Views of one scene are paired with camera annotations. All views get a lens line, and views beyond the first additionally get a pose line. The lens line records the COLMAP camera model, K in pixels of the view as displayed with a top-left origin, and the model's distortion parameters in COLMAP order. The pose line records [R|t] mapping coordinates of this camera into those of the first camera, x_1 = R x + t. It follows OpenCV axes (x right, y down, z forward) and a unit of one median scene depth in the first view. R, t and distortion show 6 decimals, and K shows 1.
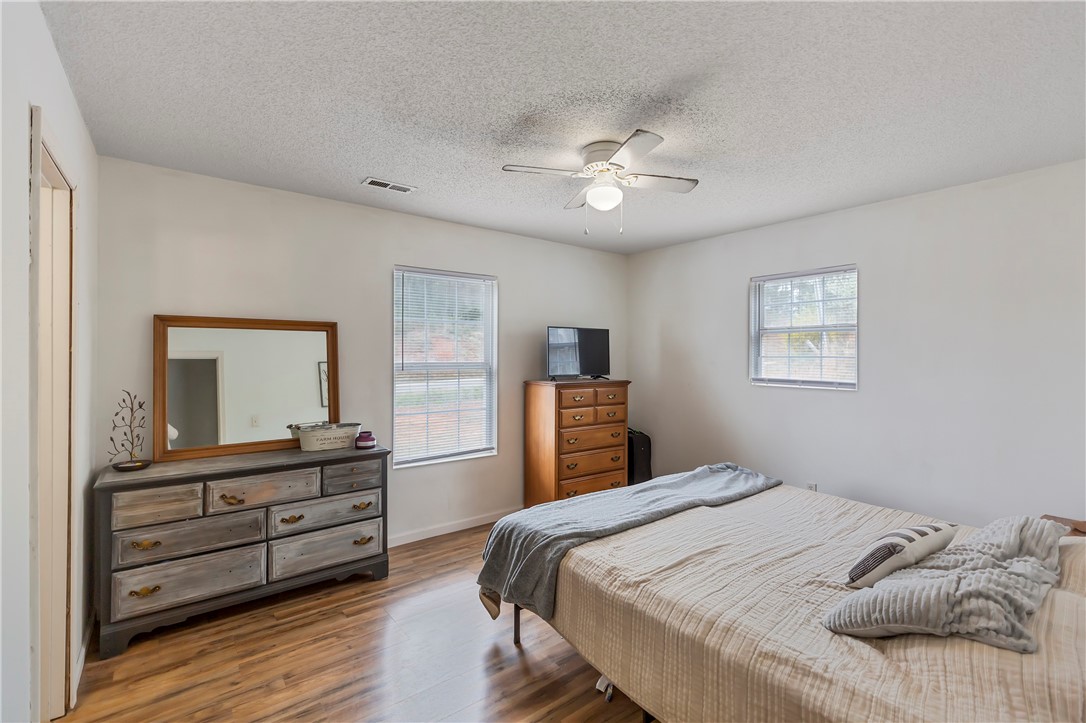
lens RADIAL K [[486.3, 0, 545.2], [0, 486.3, 346.2], [0, 0, 1]] dist [0.000208, -0.000079]
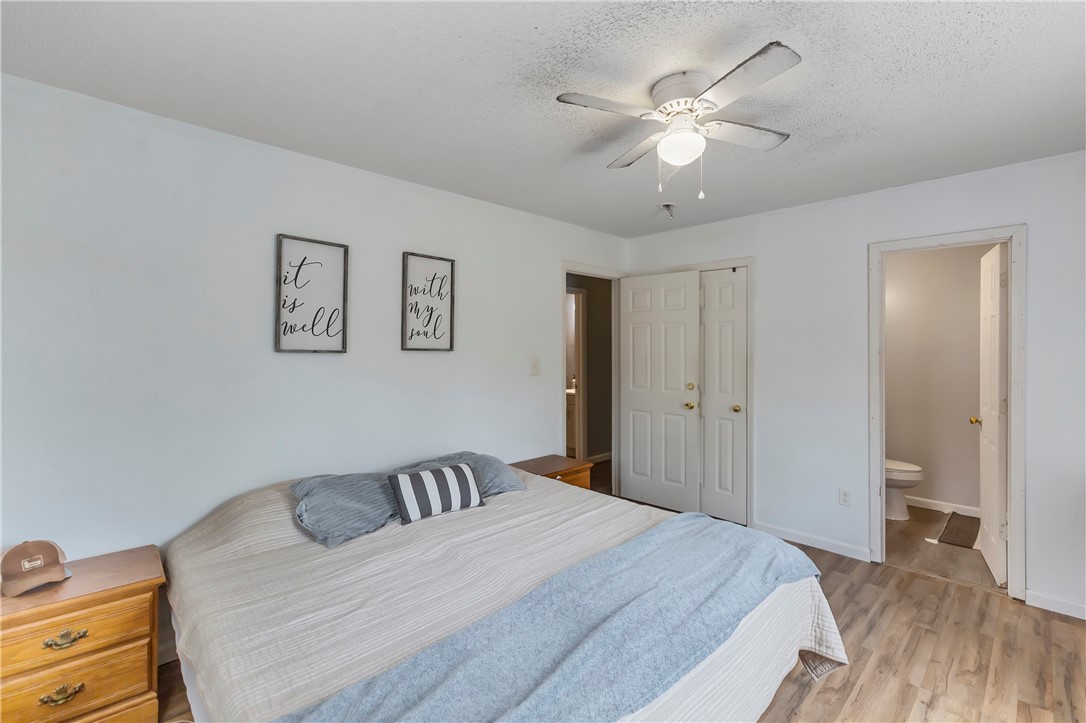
lens RADIAL K [[486.3, 0, 545.2], [0, 486.3, 346.2], [0, 0, 1]] dist [0.000208, -0.000079]
pose [[-0.993555, -0.005881, -0.113198, 0.441163], [-0.004524, 0.999915, -0.012242, 0.025694], [0.113260, -0.011651, -0.993497, 1.800703]]
